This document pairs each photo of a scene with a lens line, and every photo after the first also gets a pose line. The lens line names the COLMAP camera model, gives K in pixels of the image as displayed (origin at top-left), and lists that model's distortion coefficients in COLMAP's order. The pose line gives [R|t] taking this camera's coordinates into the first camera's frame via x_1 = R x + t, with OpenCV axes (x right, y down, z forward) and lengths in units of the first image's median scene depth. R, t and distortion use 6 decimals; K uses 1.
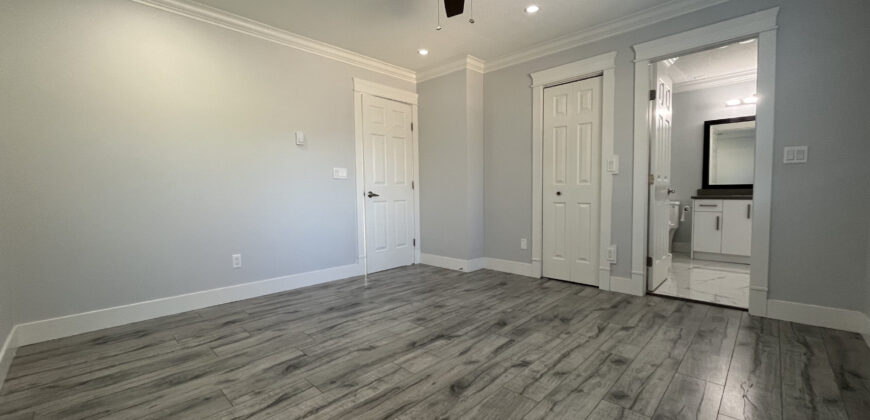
lens RADIAL K [[351.2, 0, 435.3], [0, 351.2, 210.0], [0, 0, 1]] dist [0.000448, 0.000054]
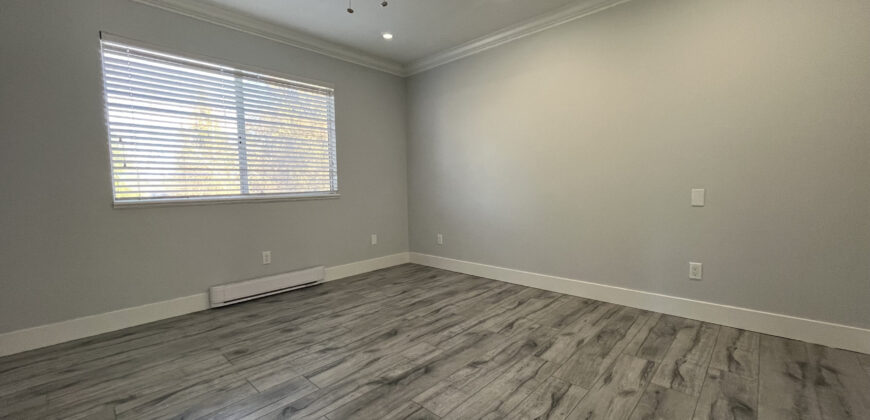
lens RADIAL K [[351.2, 0, 434.5], [0, 351.2, 210.0], [0, 0, 1]] dist [0.000448, 0.000054]
pose [[-0.999428, 0.032649, -0.008854, -0.093566], [0.031317, 0.991948, 0.122714, -0.125107], [0.012790, 0.122367, -0.992403, 1.979612]]
